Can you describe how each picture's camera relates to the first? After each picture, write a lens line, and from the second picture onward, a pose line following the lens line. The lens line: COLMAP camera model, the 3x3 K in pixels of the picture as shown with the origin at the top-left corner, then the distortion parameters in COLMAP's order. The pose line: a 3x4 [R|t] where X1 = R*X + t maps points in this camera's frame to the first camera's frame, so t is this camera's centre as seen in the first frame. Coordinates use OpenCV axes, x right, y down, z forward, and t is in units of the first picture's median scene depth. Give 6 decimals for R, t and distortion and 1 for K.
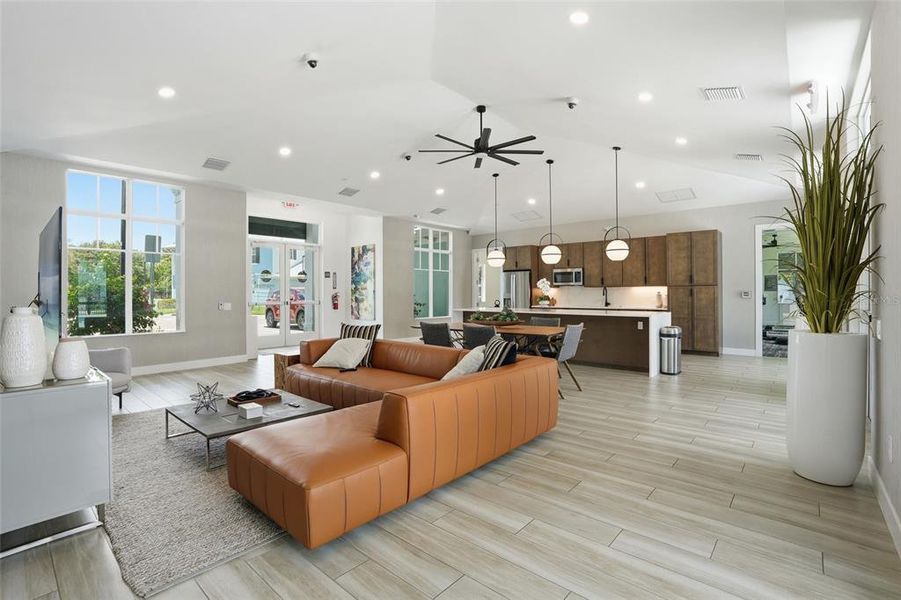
lens RADIAL K [[421.5, 0, 450.5], [0, 421.5, 291.3], [0, 0, 1]] dist [-0.075708, 0.029657]
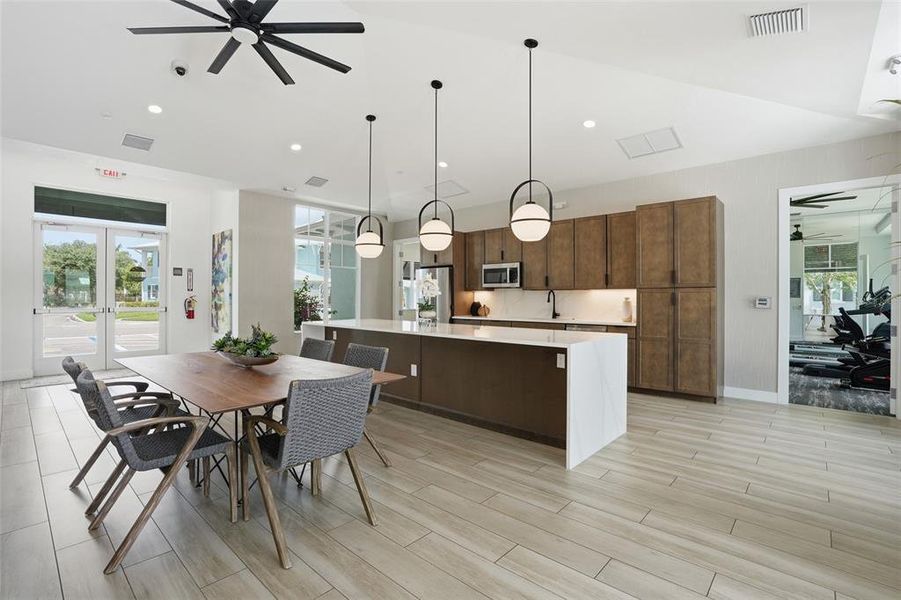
lens RADIAL K [[418.4, 0, 450.5], [0, 418.4, 300.0], [0, 0, 1]] dist [-0.071236, 0.028030]
pose [[0.999831, 0.006249, -0.017287, 0.223688], [-0.006102, 0.999945, 0.008552, 0.001167], [0.017340, -0.008445, 0.999814, 0.323857]]
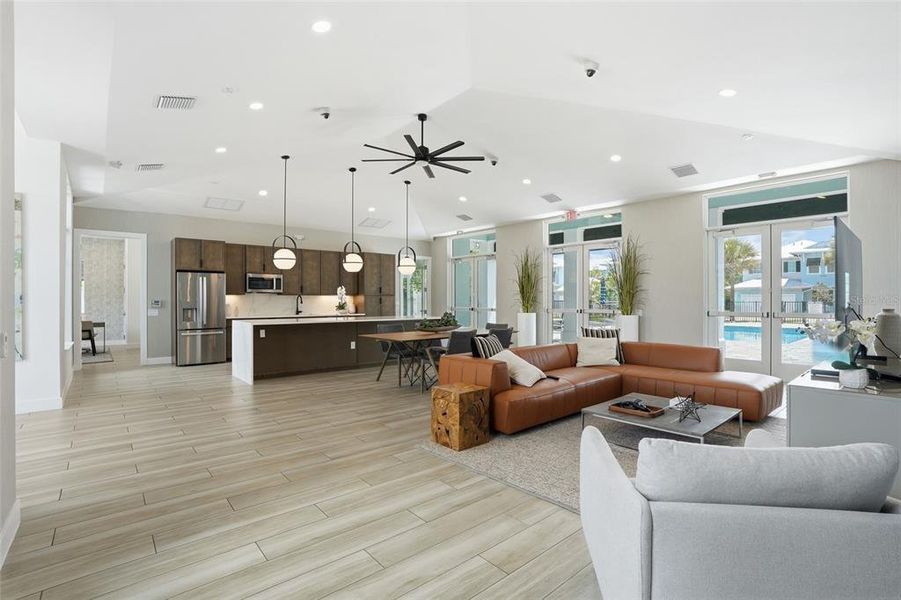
lens RADIAL K [[418.9, 0, 453.7], [0, 418.9, 296.8], [0, 0, 1]] dist [-0.065158, 0.025171]
pose [[0.128603, 0.012336, 0.991619, -0.596198], [0.000589, 0.999922, -0.012516, 0.006930], [-0.991696, 0.002193, 0.128585, 0.518826]]
